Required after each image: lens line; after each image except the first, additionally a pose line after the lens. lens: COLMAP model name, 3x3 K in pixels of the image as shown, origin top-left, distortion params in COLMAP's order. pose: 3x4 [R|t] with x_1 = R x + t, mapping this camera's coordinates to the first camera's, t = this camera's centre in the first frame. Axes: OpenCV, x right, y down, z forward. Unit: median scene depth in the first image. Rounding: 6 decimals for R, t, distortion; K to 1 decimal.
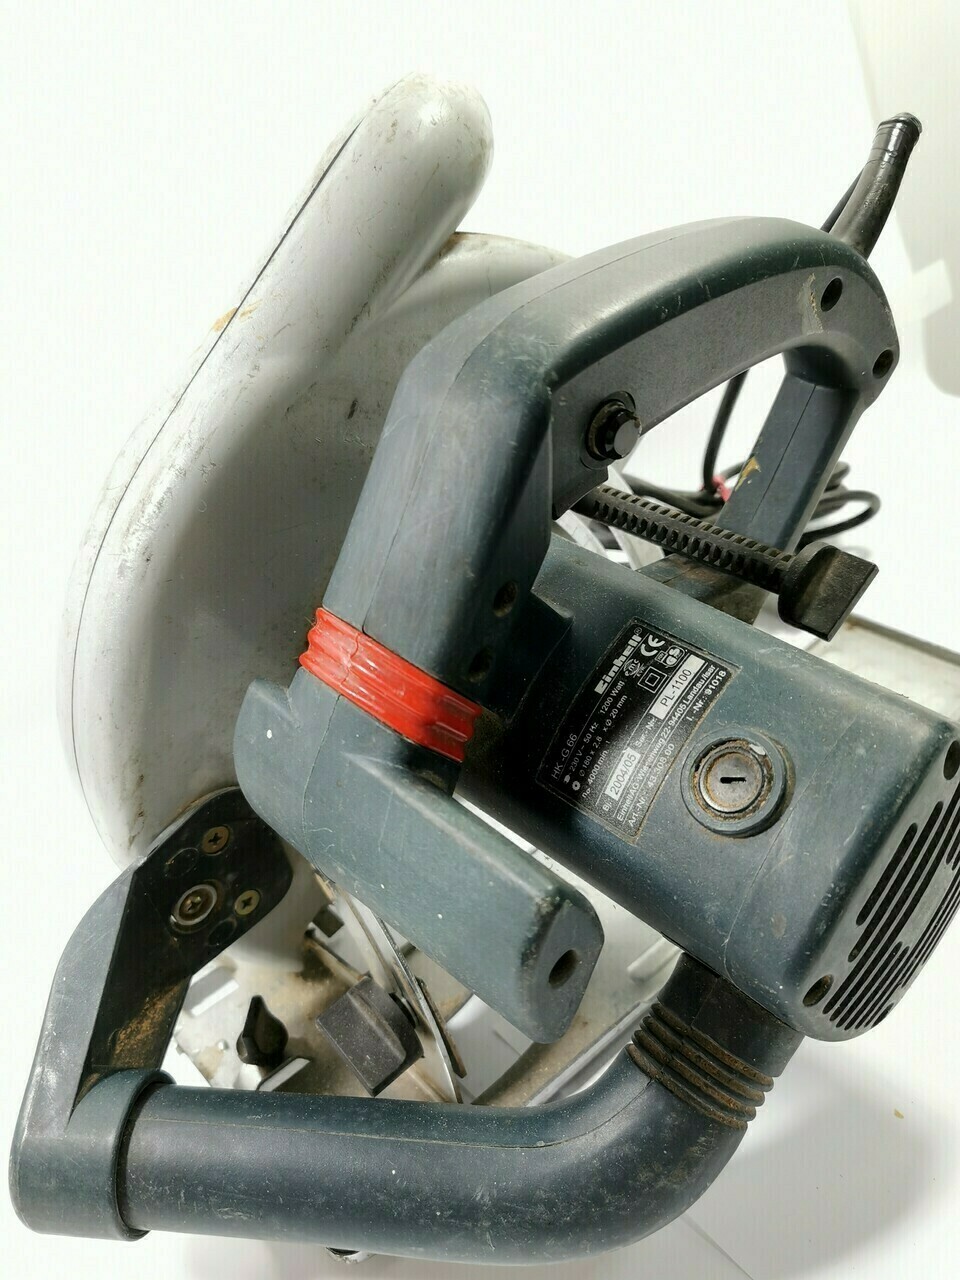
lens RADIAL K [[1146.2, 0, 475.6], [0, 1146.2, 635.5], [0, 0, 1]] dist [-0.029939, -0.012355]
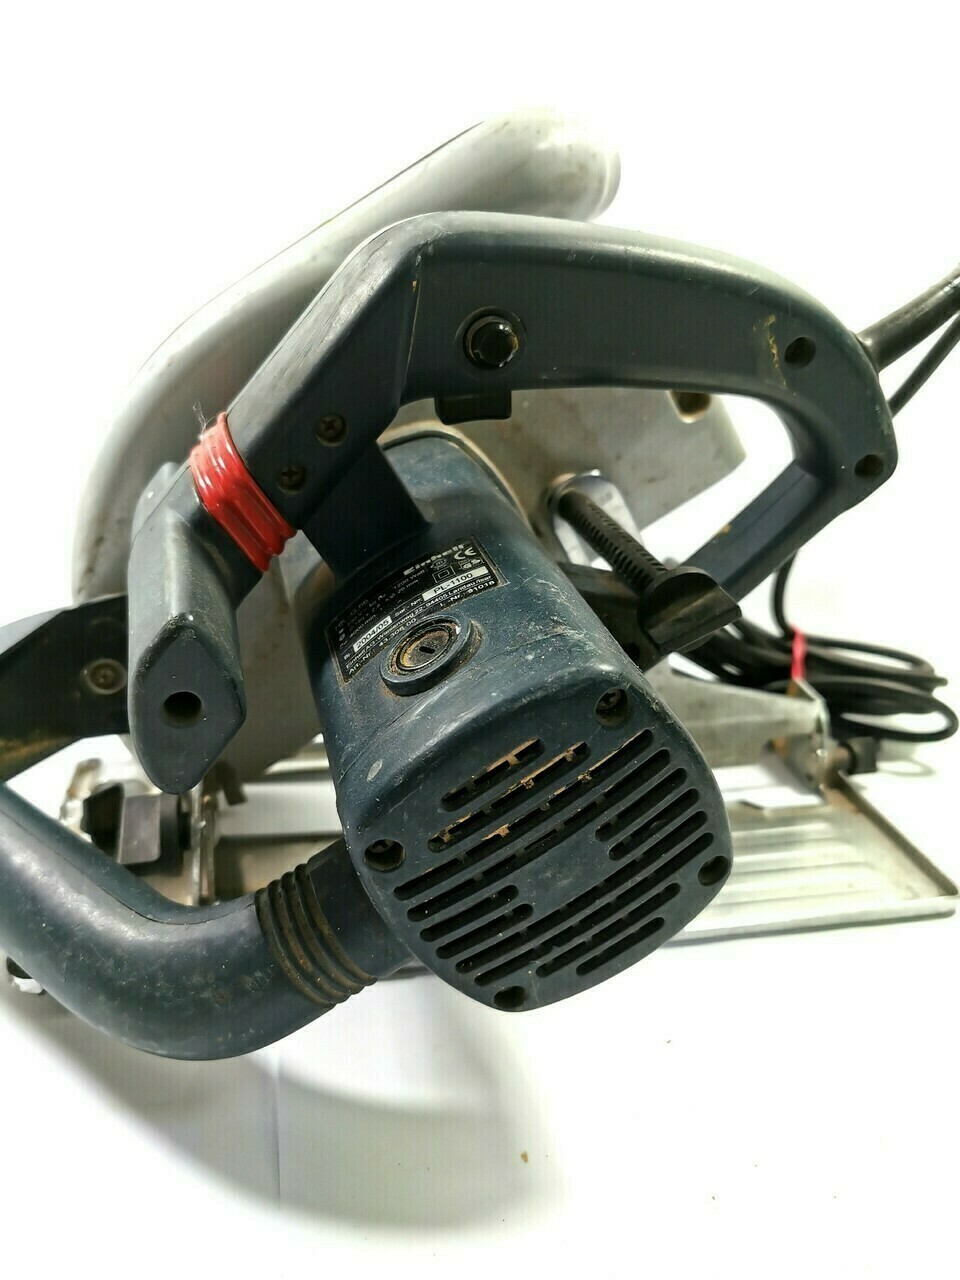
lens RADIAL K [[1030.6, 0, 480.0], [0, 1030.6, 640.0], [0, 0, 1]] dist [-0.004998, -0.091329]
pose [[0.859498, 0.391007, -0.329207, 0.521898], [-0.444621, 0.889640, -0.104175, 0.177620], [0.252143, 0.235911, 0.938494, 0.121279]]
